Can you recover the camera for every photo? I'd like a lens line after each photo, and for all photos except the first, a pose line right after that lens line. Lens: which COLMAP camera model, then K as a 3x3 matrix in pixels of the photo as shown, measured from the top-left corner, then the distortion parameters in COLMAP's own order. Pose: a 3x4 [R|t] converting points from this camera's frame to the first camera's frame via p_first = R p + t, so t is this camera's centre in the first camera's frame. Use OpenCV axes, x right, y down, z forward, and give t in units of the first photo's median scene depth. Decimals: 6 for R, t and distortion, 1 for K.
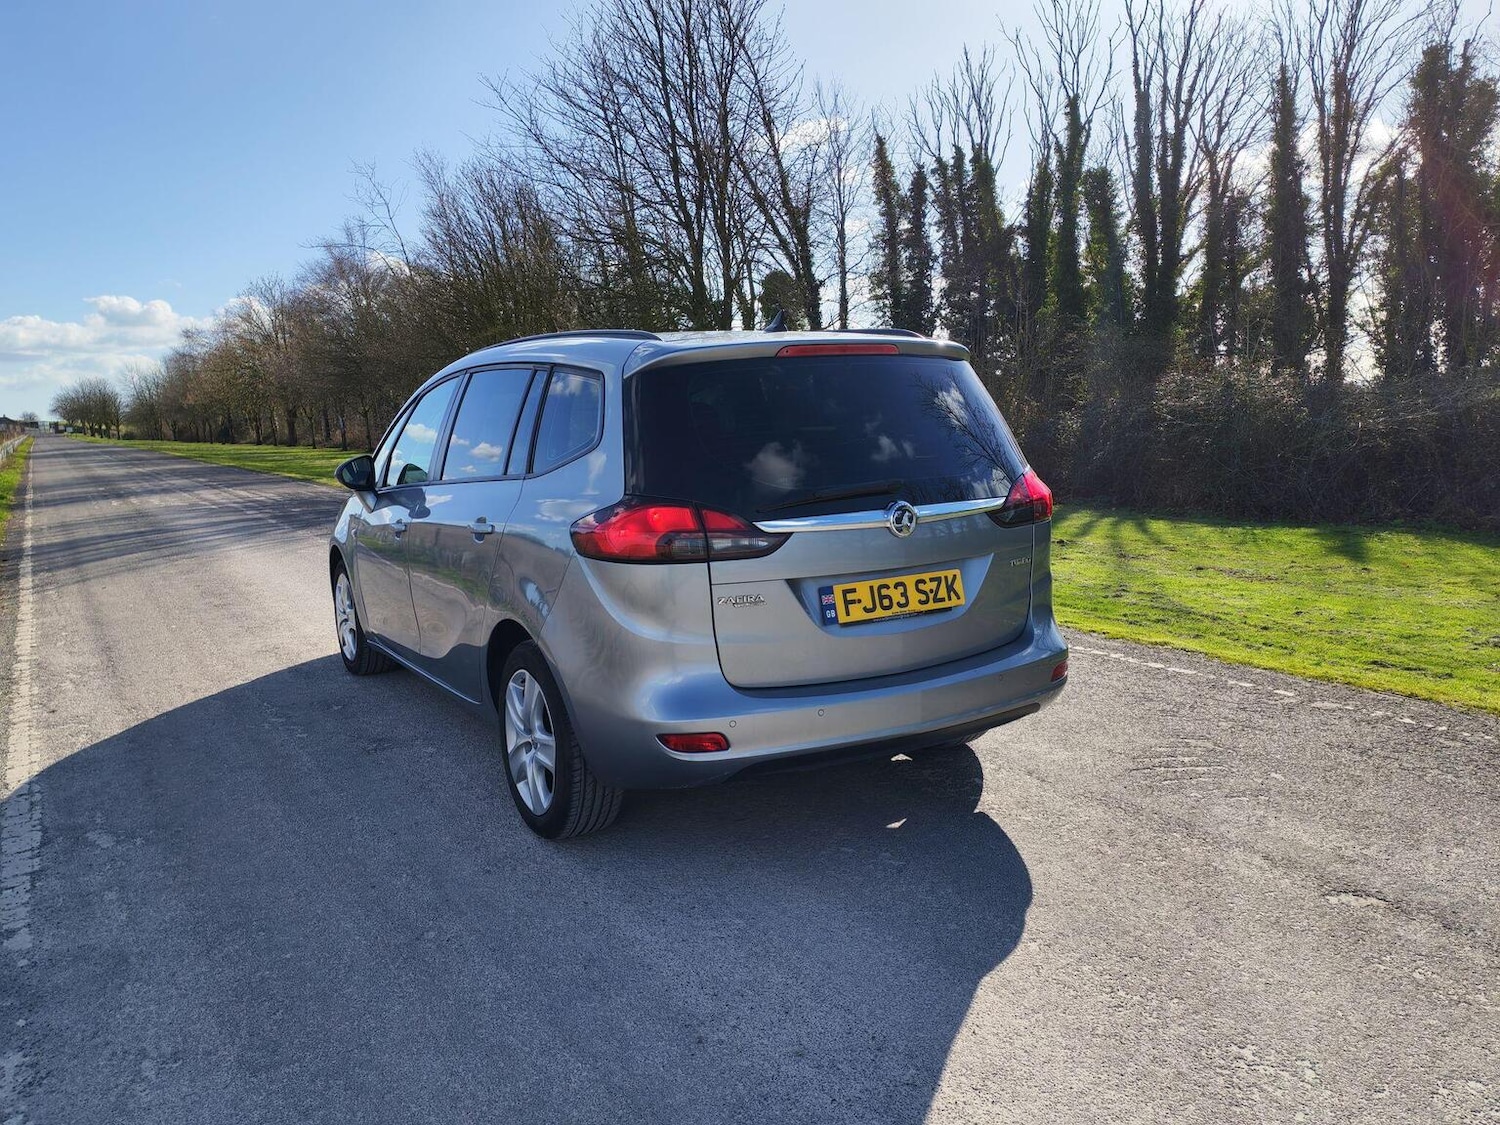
lens RADIAL K [[1132.9, 0, 723.0], [0, 1132.9, 563.4], [0, 0, 1]] dist [0.079066, -0.092333]
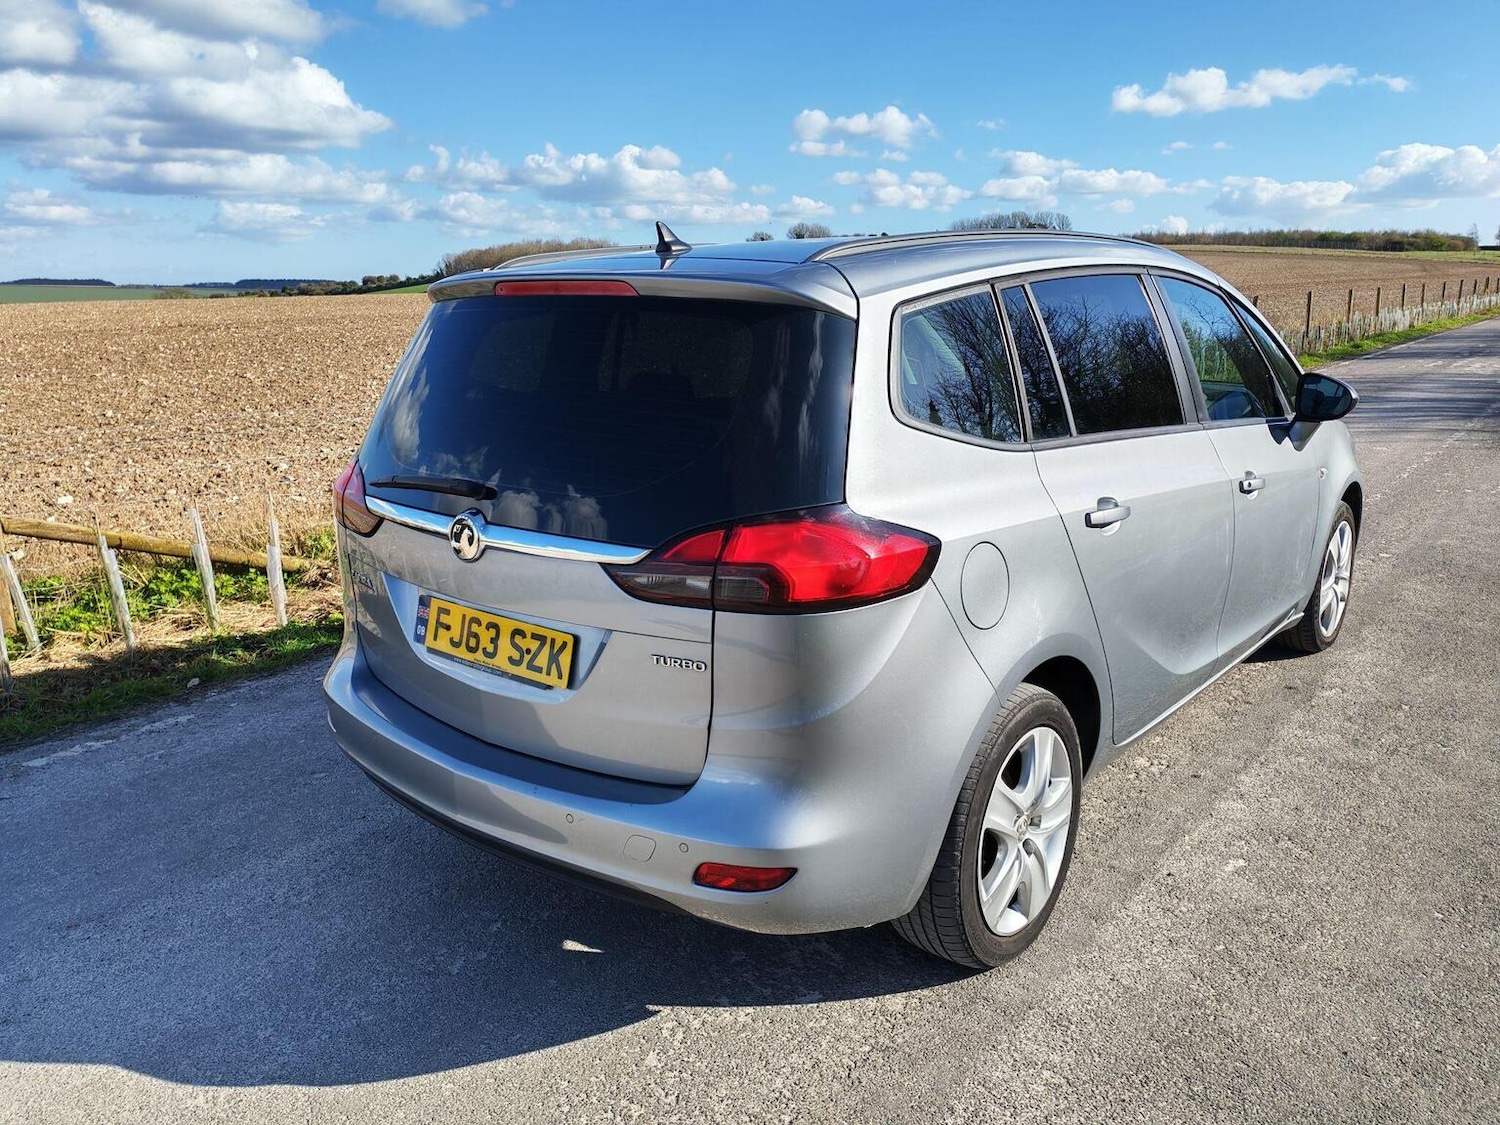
lens RADIAL K [[1132.9, 0, 736.2], [0, 1132.9, 541.7], [0, 0, 1]] dist [0.079066, -0.092333]
pose [[0.353819, 0.241397, -0.903626, 0.392982], [-0.129538, 0.969457, 0.208262, -0.094087], [0.926300, 0.043367, 0.374282, 0.403329]]
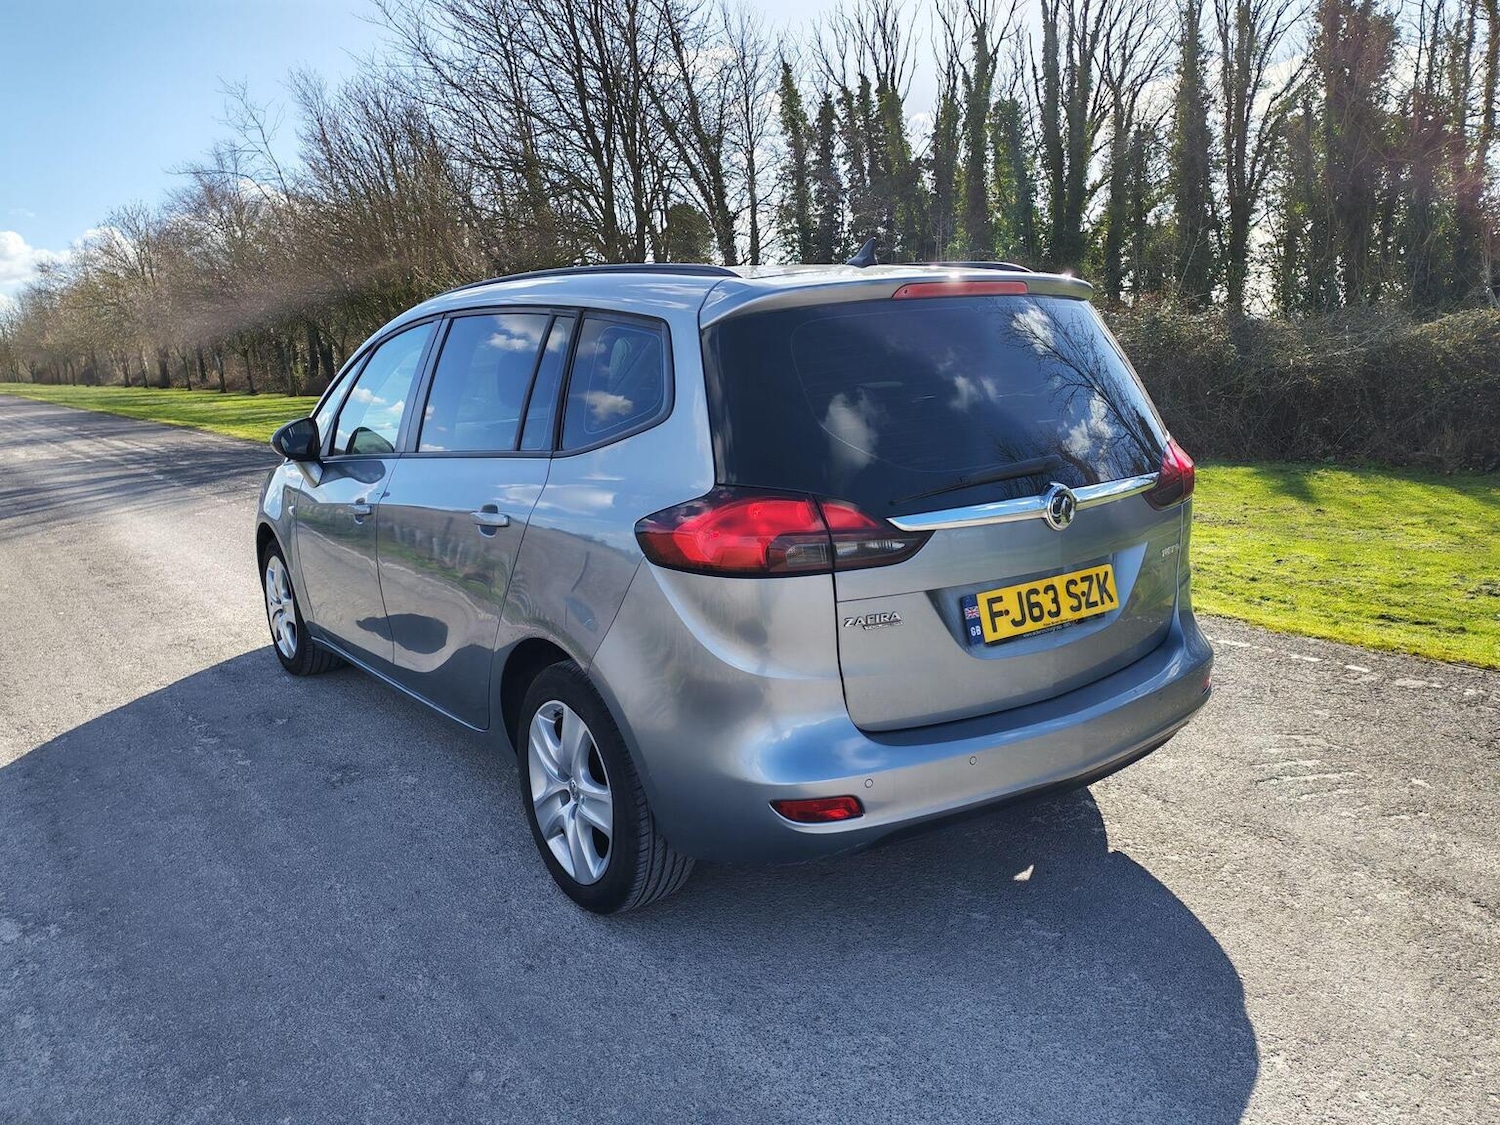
lens RADIAL K [[1132.9, 0, 730.2], [0, 1132.9, 558.9], [0, 0, 1]] dist [0.079066, -0.092333]
pose [[0.995365, -0.023115, 0.093353, -0.064988], [0.018424, 0.998538, 0.050810, -0.021467], [-0.094391, -0.048854, 0.994336, 0.107003]]
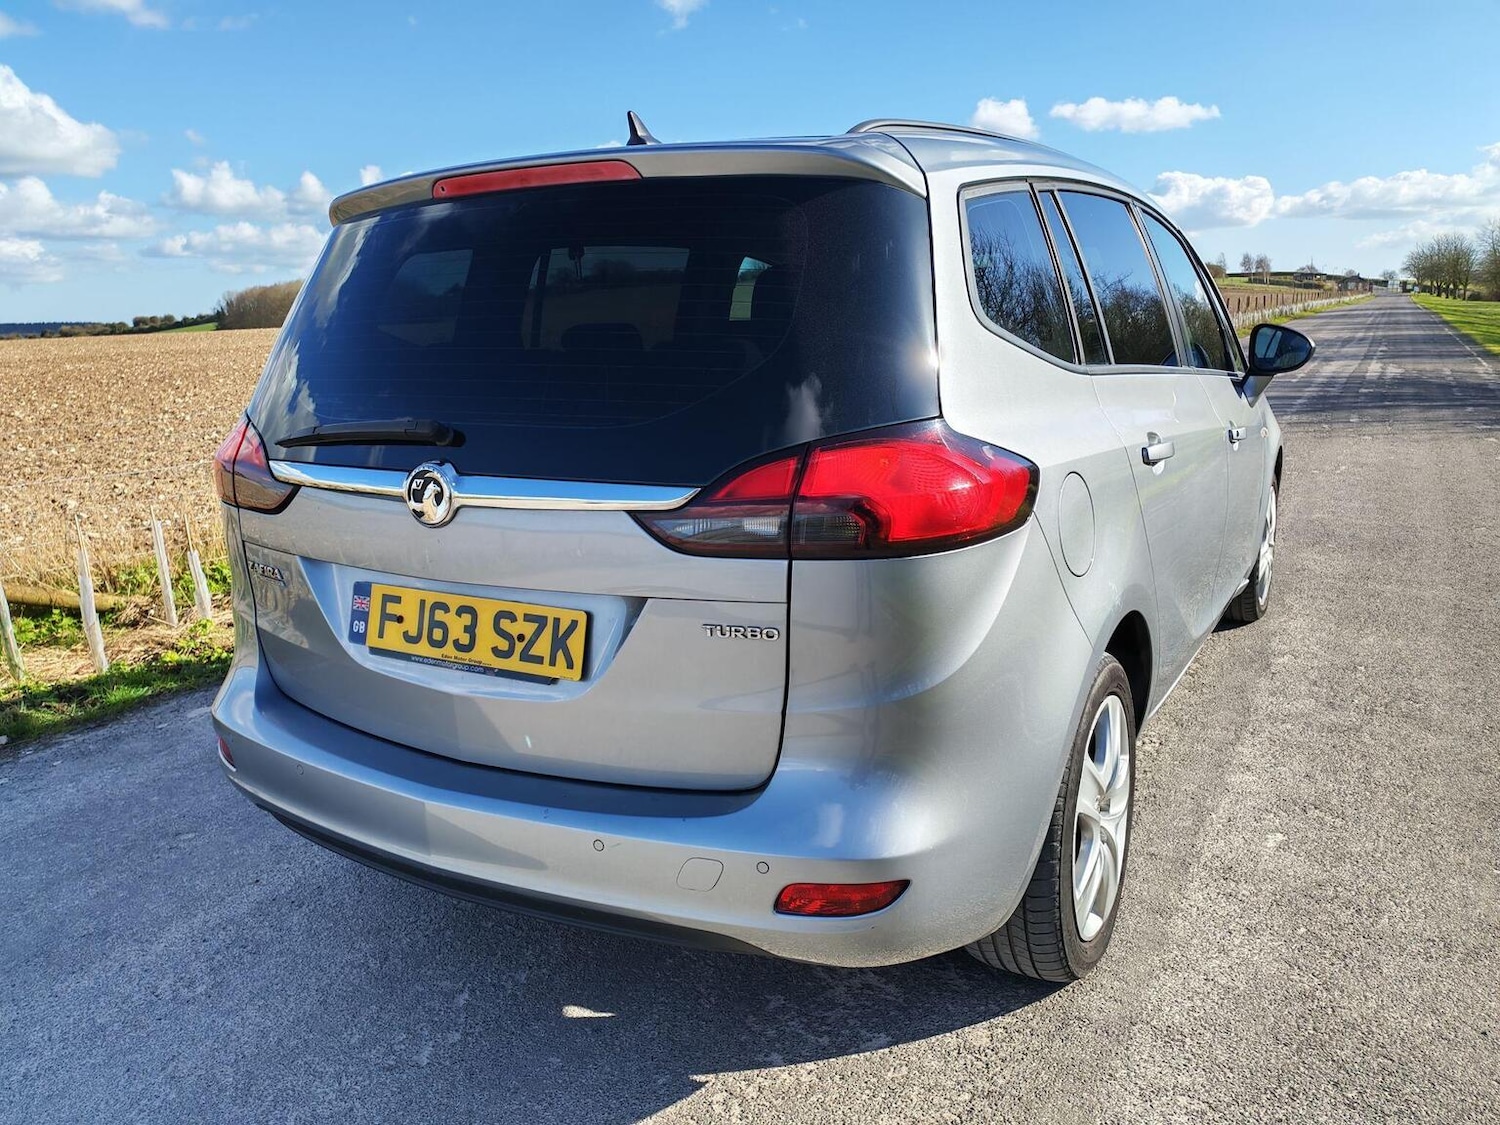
lens RADIAL K [[1132.9, 0, 736.3], [0, 1132.9, 561.5], [0, 0, 1]] dist [0.079066, -0.092333]
pose [[0.503606, 0.208844, -0.838311, 0.318595], [-0.109594, 0.977946, 0.177793, -0.055246], [0.856954, 0.002336, 0.515388, 0.382026]]
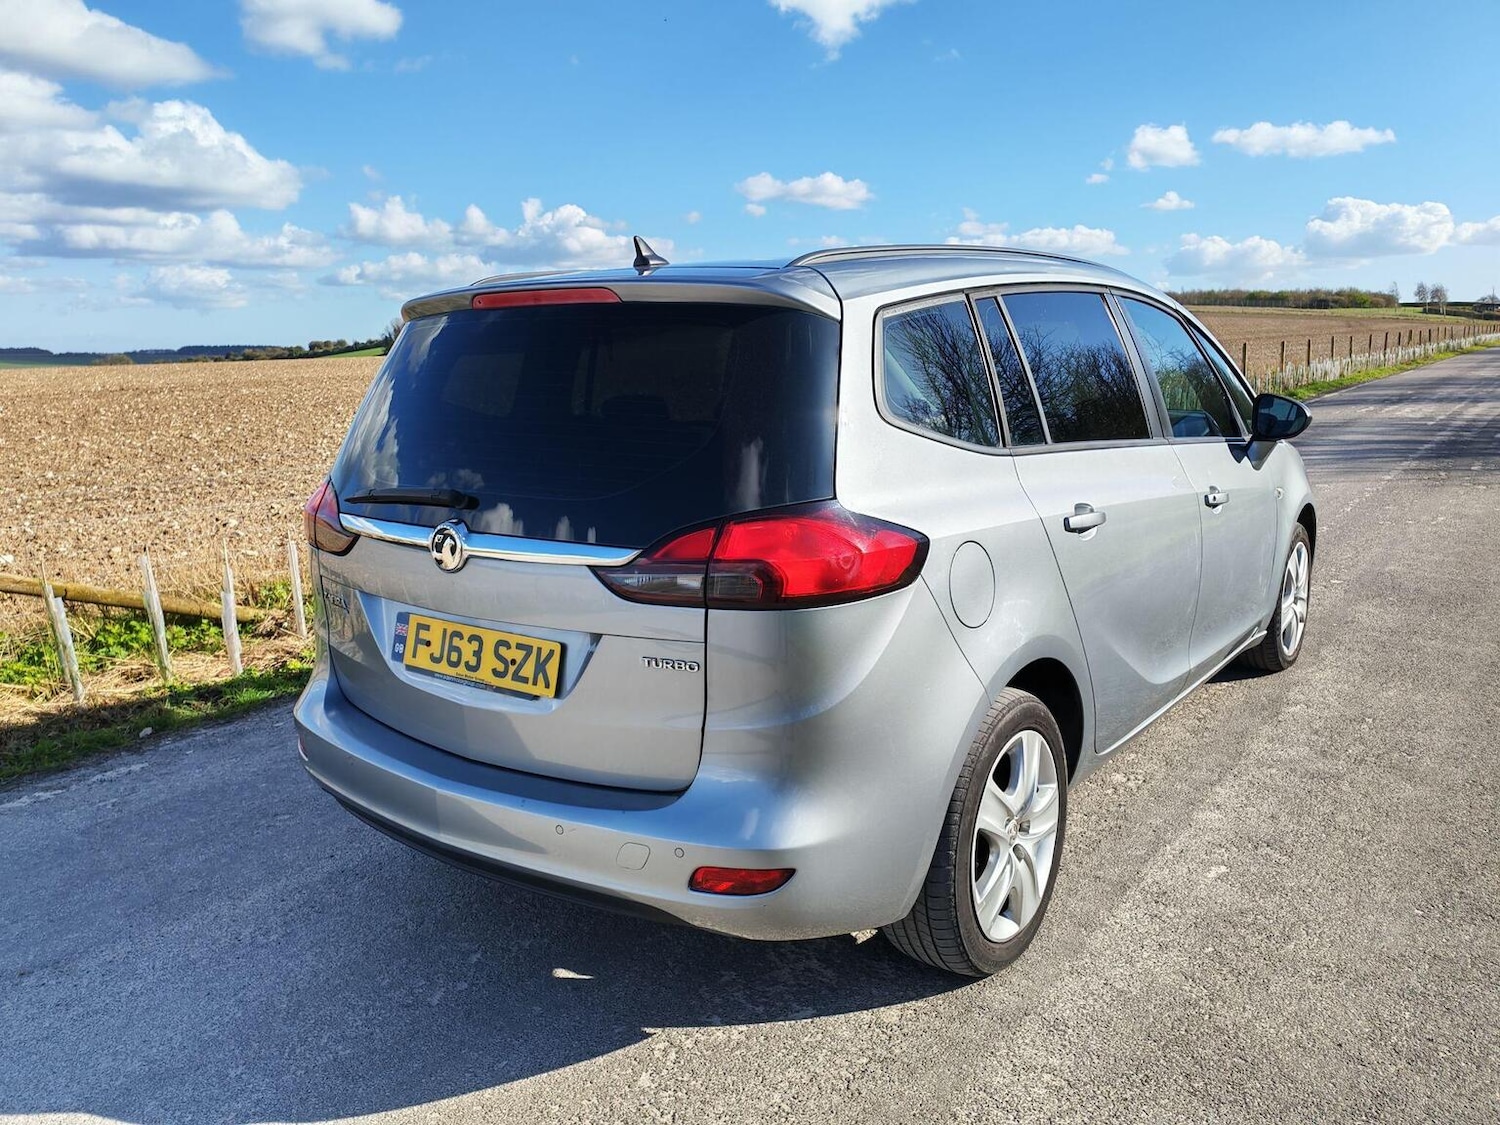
lens RADIAL K [[1132.9, 0, 749.1], [0, 1132.9, 549.2], [0, 0, 1]] dist [0.079066, -0.092333]
pose [[0.403609, 0.193338, -0.894271, 0.391592], [-0.120100, 0.980156, 0.157702, -0.077623], [0.907015, 0.043752, 0.418819, 0.396355]]
